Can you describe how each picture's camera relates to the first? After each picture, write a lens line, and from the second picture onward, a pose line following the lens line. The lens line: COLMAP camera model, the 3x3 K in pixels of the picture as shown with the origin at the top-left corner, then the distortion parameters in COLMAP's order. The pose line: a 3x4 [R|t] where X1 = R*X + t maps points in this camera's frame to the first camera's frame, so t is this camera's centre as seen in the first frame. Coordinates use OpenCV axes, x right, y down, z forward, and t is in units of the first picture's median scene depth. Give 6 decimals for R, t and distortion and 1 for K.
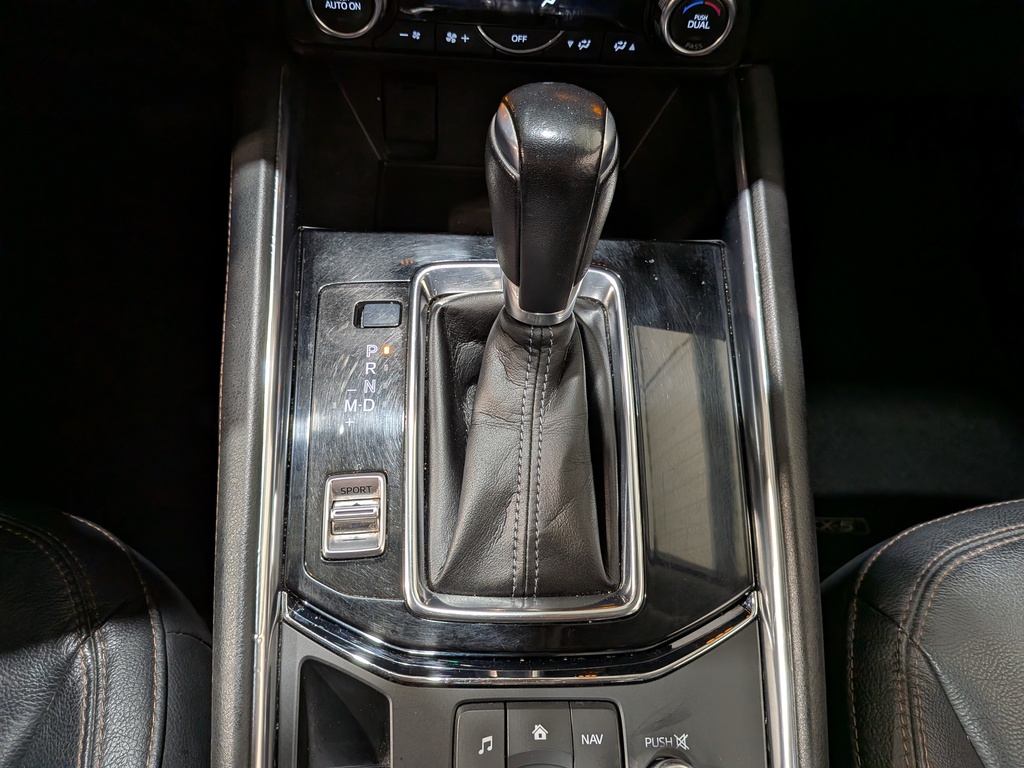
lens RADIAL K [[763.6, 0, 510.8], [0, 763.6, 352.5], [0, 0, 1]] dist [0.111620, -0.202725]
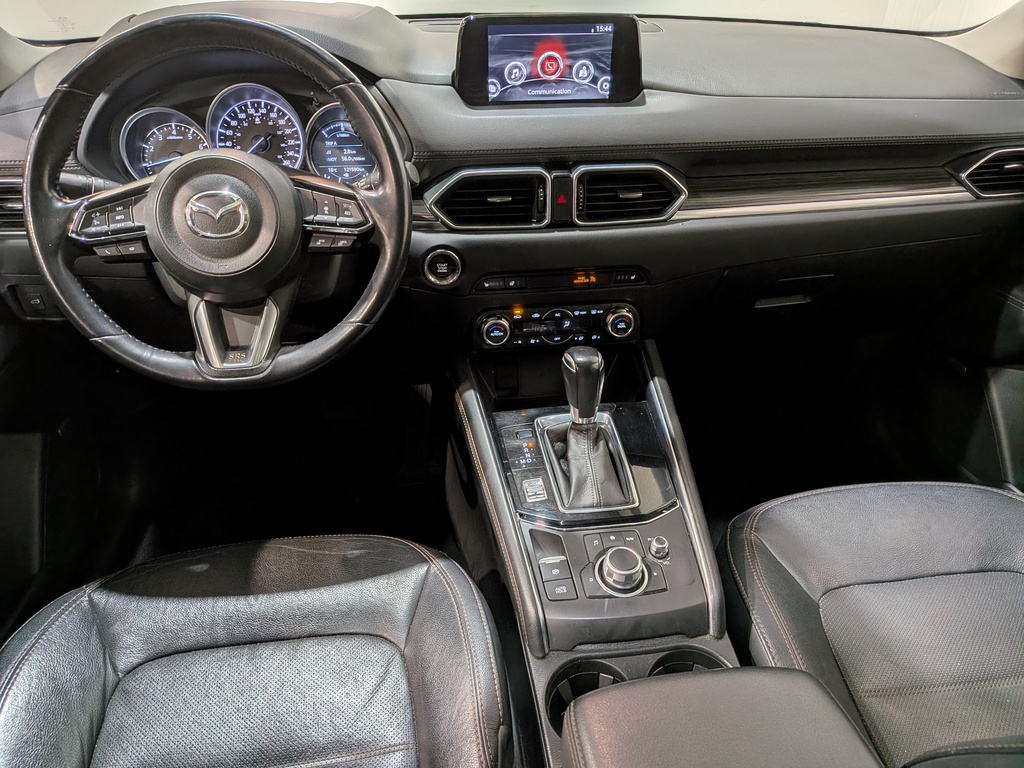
lens RADIAL K [[742.5, 0, 509.1], [0, 742.5, 397.8], [0, 0, 1]] dist [0.097438, -0.183247]
pose [[0.991347, -0.118099, 0.057311, -0.360532], [0.130679, 0.929245, -0.345583, 0.724720], [-0.012443, 0.350082, 0.936637, -1.486739]]
